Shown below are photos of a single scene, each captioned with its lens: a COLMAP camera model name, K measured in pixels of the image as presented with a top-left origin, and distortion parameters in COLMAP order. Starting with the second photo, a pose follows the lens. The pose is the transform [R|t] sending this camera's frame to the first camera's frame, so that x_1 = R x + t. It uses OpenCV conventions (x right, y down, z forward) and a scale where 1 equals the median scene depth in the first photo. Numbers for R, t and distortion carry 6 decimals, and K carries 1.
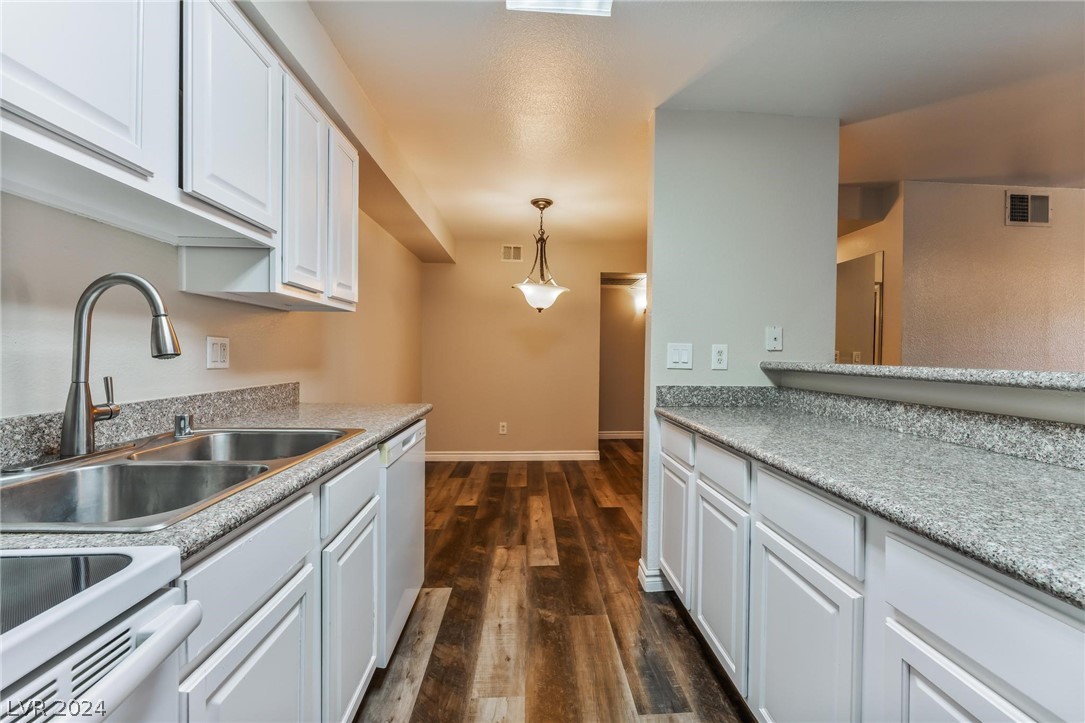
lens RADIAL K [[444.5, 0, 546.3], [0, 444.5, 356.4], [0, 0, 1]] dist [0.001762, -0.000373]
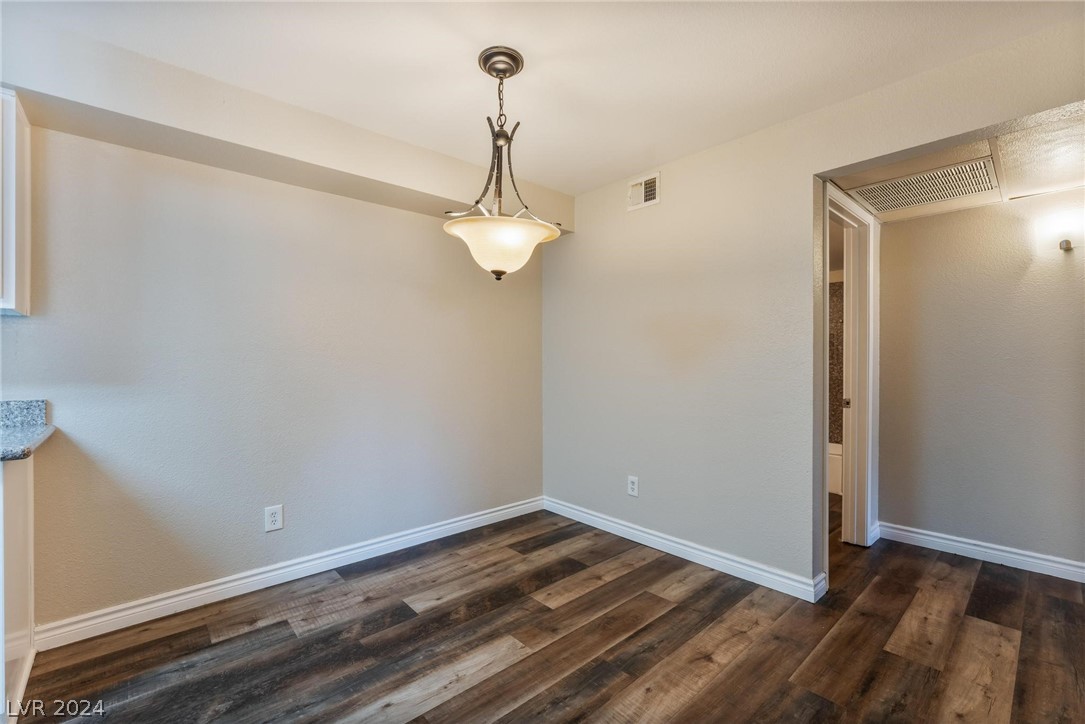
lens RADIAL K [[444.5, 0, 548.0], [0, 444.5, 364.7], [0, 0, 1]] dist [0.001762, -0.000373]
pose [[0.633268, -0.004403, -0.773920, 0.383315], [0.001450, 0.999989, -0.004503, -0.000695], [0.773931, 0.001730, 0.633267, 0.678927]]
